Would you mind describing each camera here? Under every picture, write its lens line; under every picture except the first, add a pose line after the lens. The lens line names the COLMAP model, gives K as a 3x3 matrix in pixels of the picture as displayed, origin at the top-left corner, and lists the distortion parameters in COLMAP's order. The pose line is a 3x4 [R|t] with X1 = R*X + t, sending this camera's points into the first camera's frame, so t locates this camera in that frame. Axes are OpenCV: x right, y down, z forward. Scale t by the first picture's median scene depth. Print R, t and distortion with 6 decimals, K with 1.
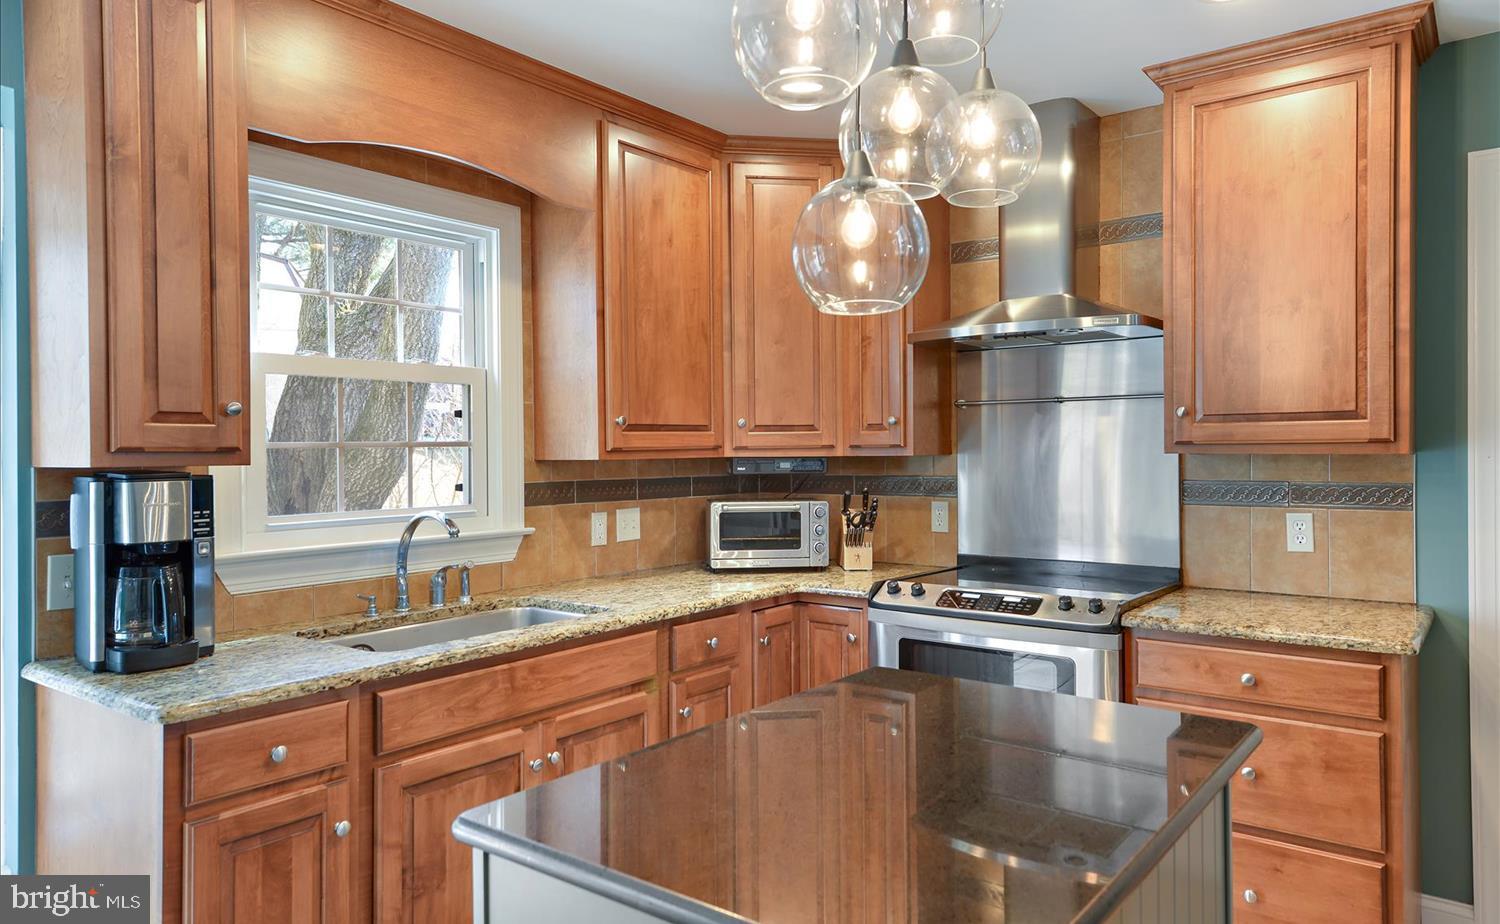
lens RADIAL K [[984.6, 0, 748.8], [0, 984.6, 459.5], [0, 0, 1]] dist [0.019384, 0.002316]
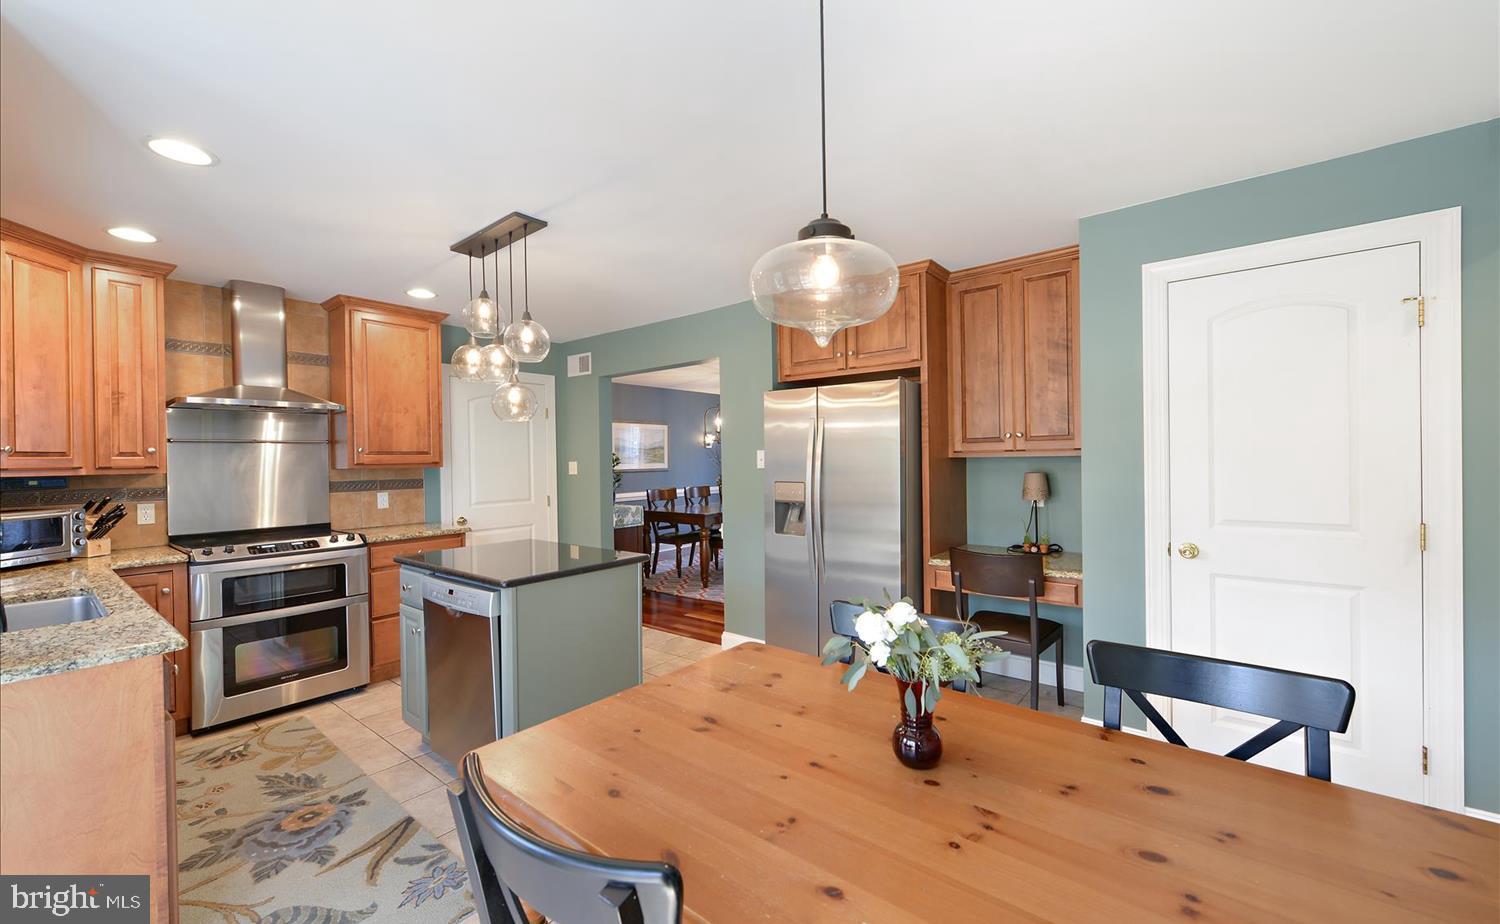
lens RADIAL K [[586.3, 0, 754.6], [0, 586.3, 460.7], [0, 0, 1]] dist [-0.007947, 0.000332]
pose [[0.016683, 0.002088, 0.999859, -0.814548], [0.025410, 0.999674, -0.002512, 0.002844], [-0.999538, 0.025449, 0.016625, 0.060165]]
